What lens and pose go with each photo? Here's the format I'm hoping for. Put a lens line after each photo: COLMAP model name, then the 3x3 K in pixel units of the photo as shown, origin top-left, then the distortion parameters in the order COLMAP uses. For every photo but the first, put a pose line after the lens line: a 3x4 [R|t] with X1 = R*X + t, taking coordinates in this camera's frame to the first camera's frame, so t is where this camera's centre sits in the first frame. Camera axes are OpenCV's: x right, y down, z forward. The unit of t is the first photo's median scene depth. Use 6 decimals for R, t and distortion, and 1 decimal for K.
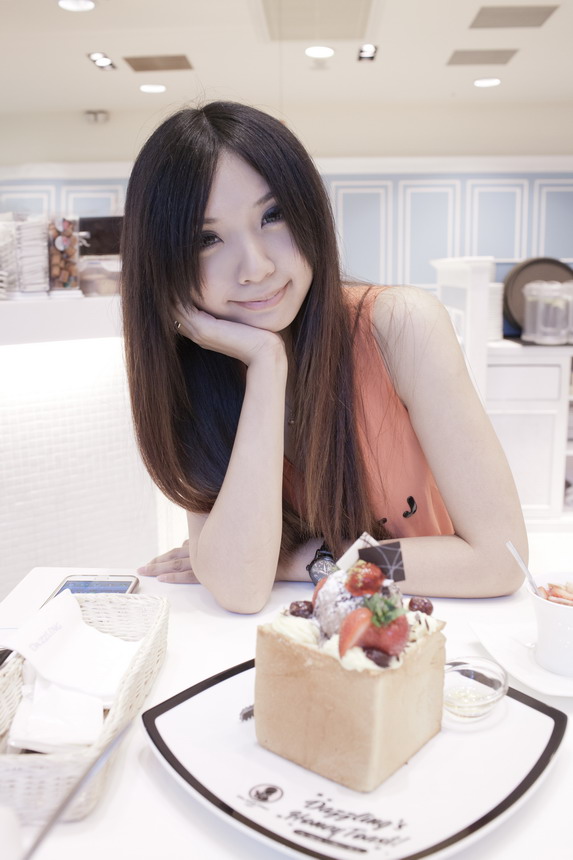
lens RADIAL K [[862.8, 0, 286.5], [0, 862.8, 431.1], [0, 0, 1]] dist [-0.051656, 0.000000]
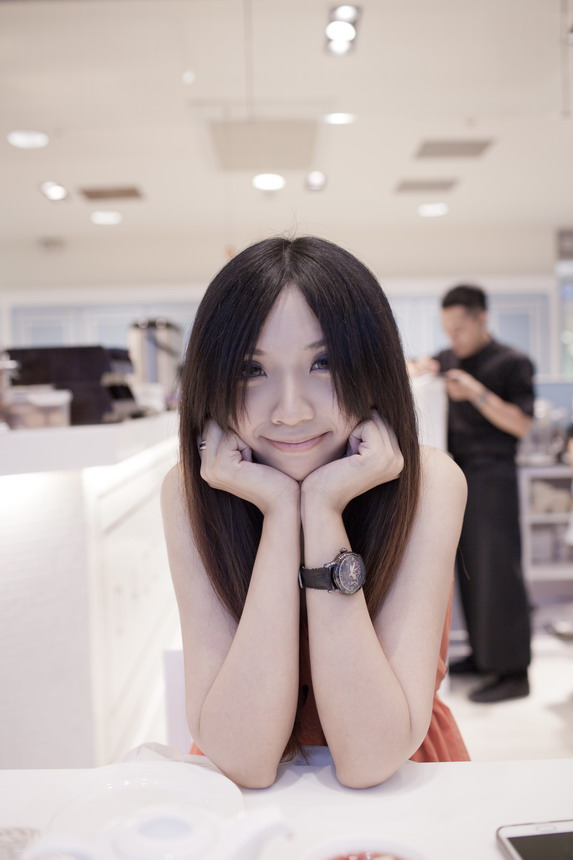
lens RADIAL K [[862.8, 0, 295.0], [0, 862.8, 421.5], [0, 0, 1]] dist [-0.051656, 0.000000]
pose [[0.998394, -0.018173, 0.053659, 0.025980], [0.025882, 0.988847, -0.146667, -0.023378], [-0.050395, 0.147820, 0.987730, 0.064598]]
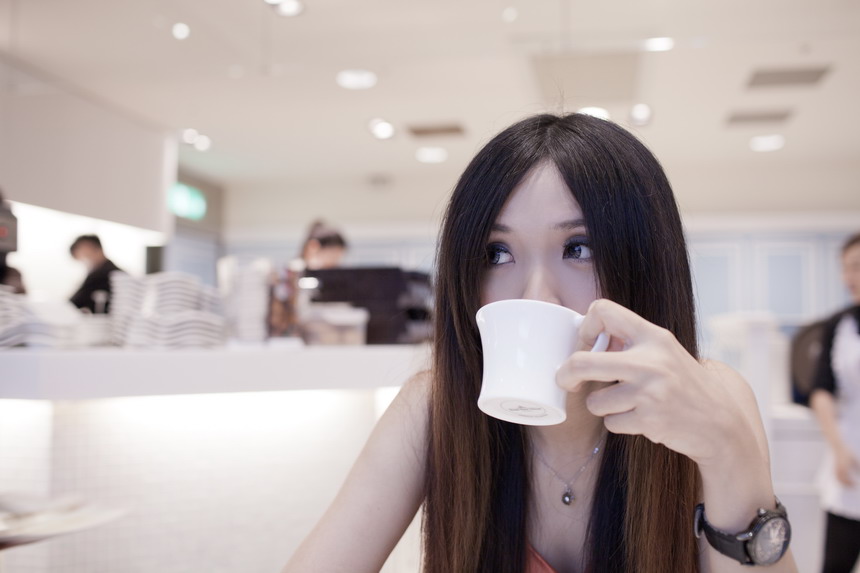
lens RADIAL K [[862.8, 0, 432.8], [0, 862.8, 281.1], [0, 0, 1]] dist [-0.051656, 0.000000]
pose [[0.986494, 0.004882, -0.163723, 0.058492], [-0.044201, 0.970408, -0.237392, -0.011330], [0.157719, 0.241422, 0.957518, 0.117979]]
